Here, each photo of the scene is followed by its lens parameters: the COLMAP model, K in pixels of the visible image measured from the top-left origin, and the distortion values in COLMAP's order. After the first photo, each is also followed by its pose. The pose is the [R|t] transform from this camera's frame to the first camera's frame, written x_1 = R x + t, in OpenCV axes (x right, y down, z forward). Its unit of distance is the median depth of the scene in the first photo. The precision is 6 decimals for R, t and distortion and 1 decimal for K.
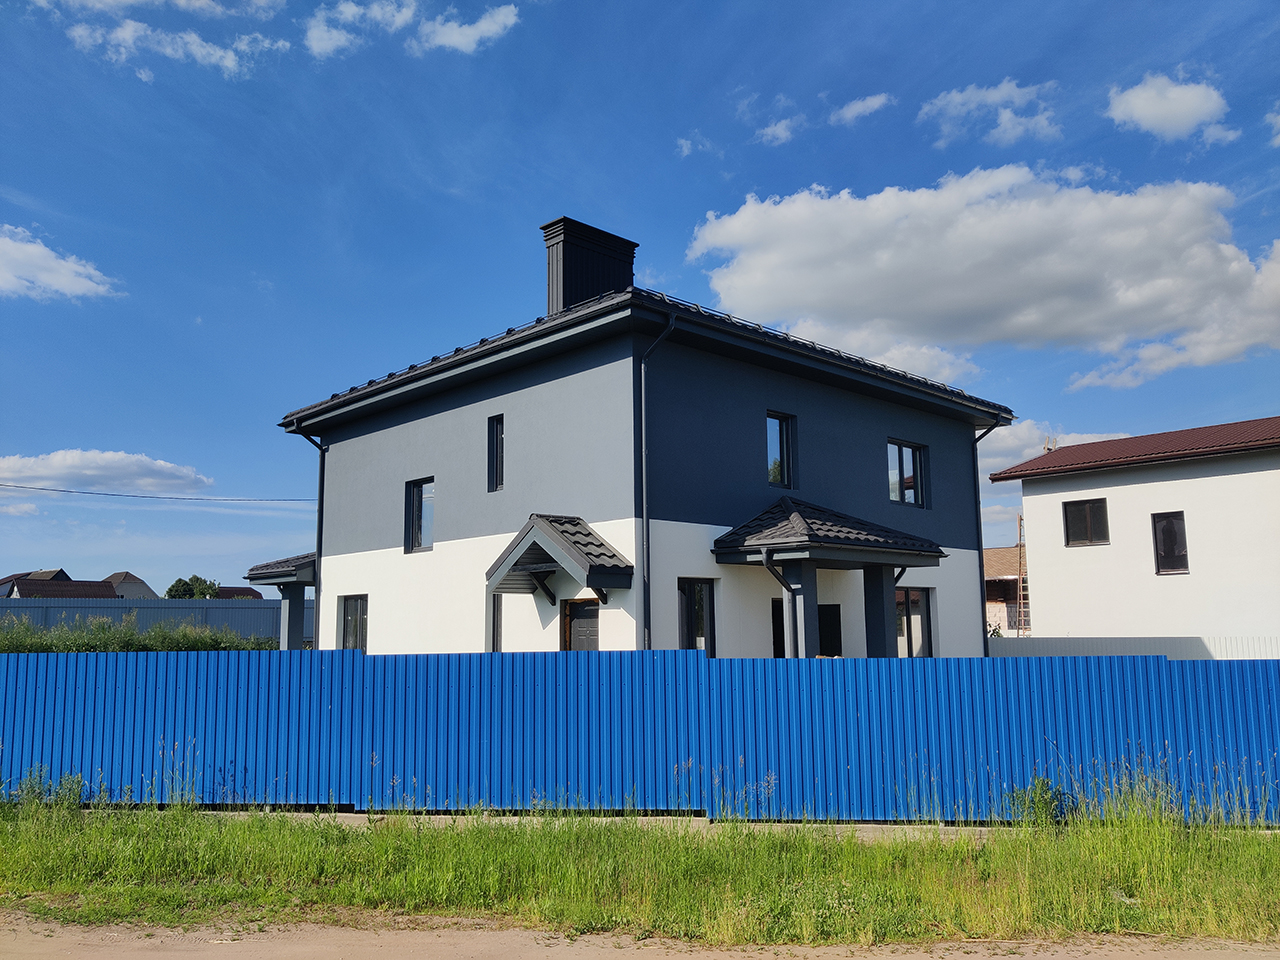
lens RADIAL K [[986.2, 0, 640.0], [0, 986.2, 480.0], [0, 0, 1]] dist [-0.000028, -0.000049]
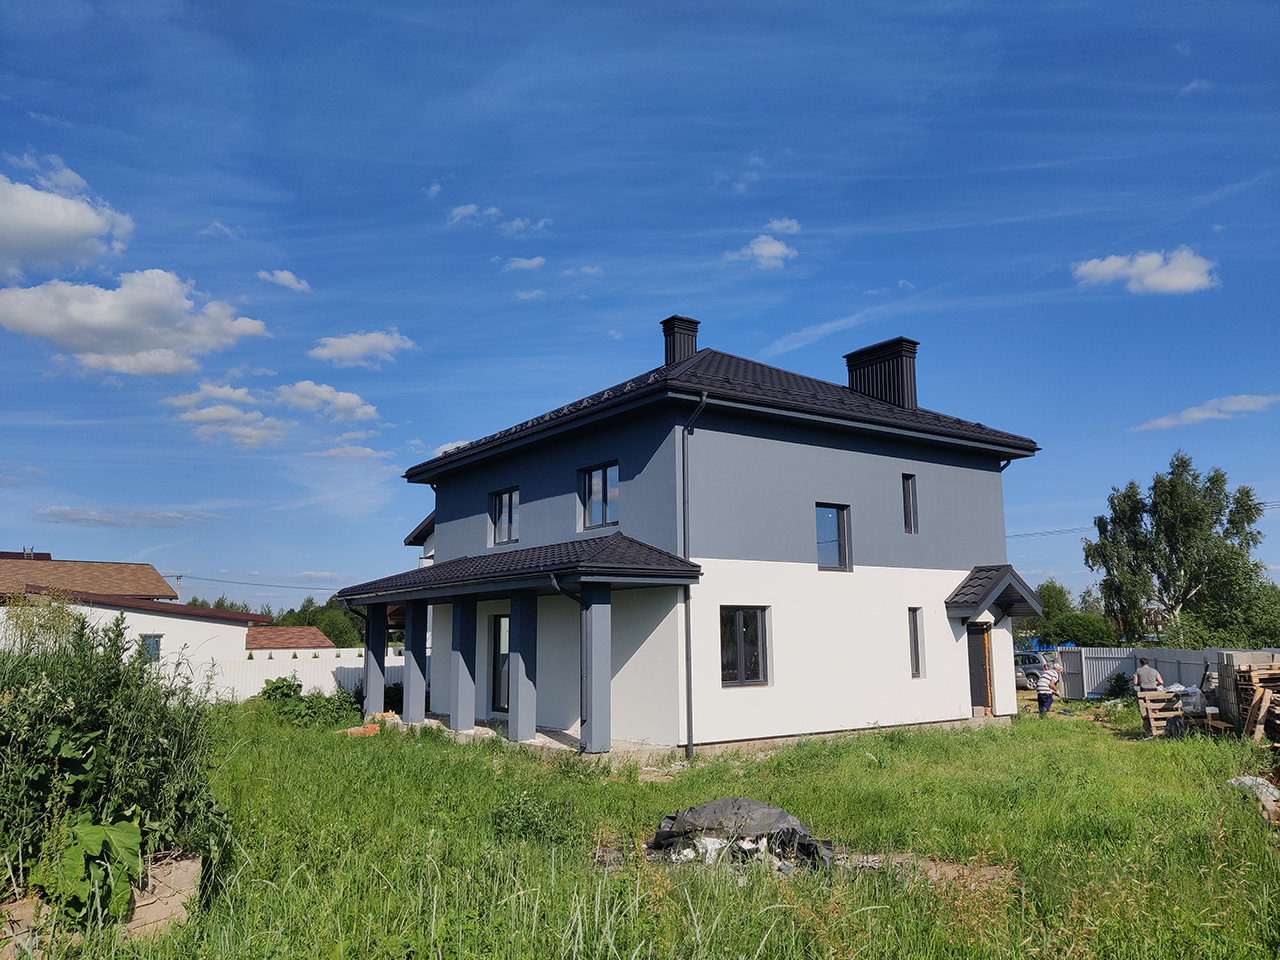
lens RADIAL K [[987.8, 0, 640.0], [0, 987.8, 480.0], [0, 0, 1]] dist [0.005151, 0.001695]
pose [[0.156540, 0.172960, 0.972409, -1.417336], [-0.124505, 0.980149, -0.154294, 0.179665], [-0.979793, -0.096916, 0.174967, 1.105006]]
